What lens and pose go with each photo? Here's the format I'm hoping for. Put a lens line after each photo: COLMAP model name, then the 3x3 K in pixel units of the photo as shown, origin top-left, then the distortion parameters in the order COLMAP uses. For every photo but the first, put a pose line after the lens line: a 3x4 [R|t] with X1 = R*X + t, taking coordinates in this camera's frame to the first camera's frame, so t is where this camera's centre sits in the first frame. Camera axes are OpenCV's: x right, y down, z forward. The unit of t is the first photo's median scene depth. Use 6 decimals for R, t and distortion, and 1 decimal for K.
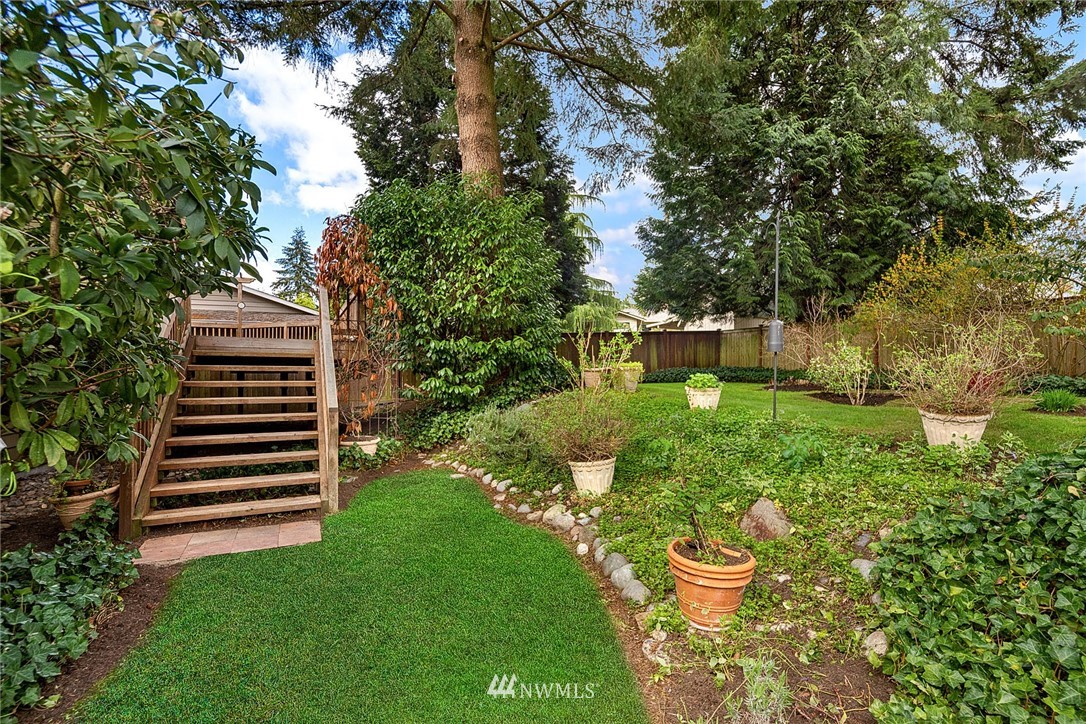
lens RADIAL K [[522.7, 0, 542.3], [0, 522.7, 366.5], [0, 0, 1]] dist [0.000152, -0.001802]
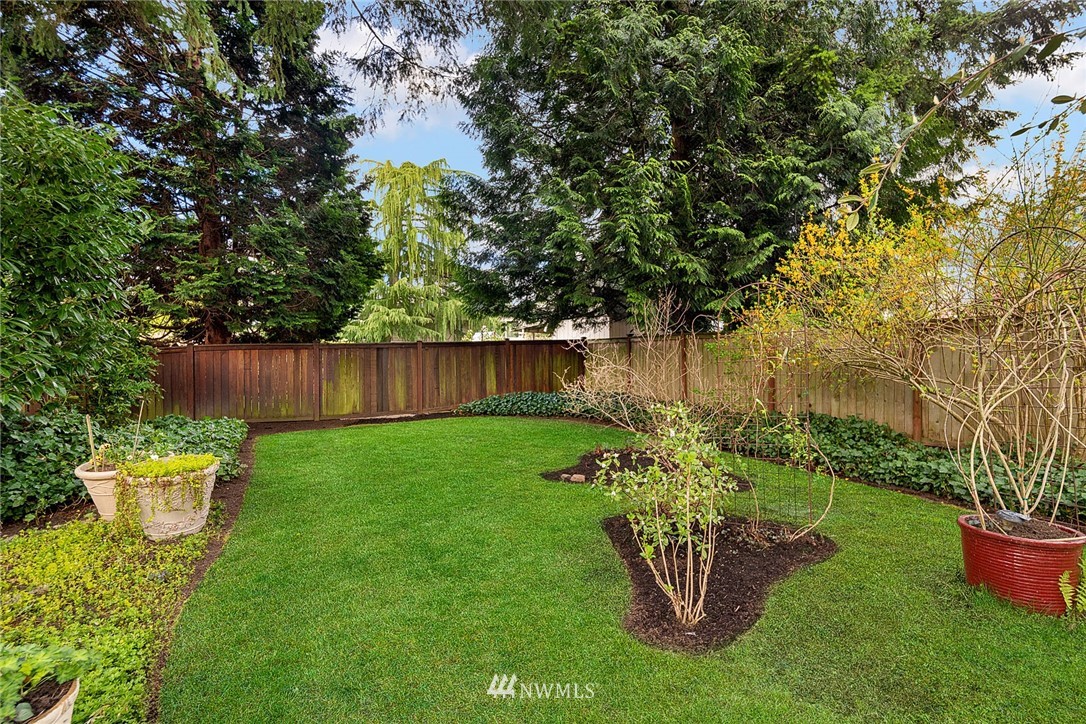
lens RADIAL K [[522.7, 0, 544.0], [0, 522.7, 365.9], [0, 0, 1]] dist [0.000152, -0.001802]
pose [[0.991669, -0.002869, 0.128783, 0.277753], [0.001267, 0.999921, 0.012515, -0.060380], [-0.128809, -0.012248, 0.991594, 0.397188]]
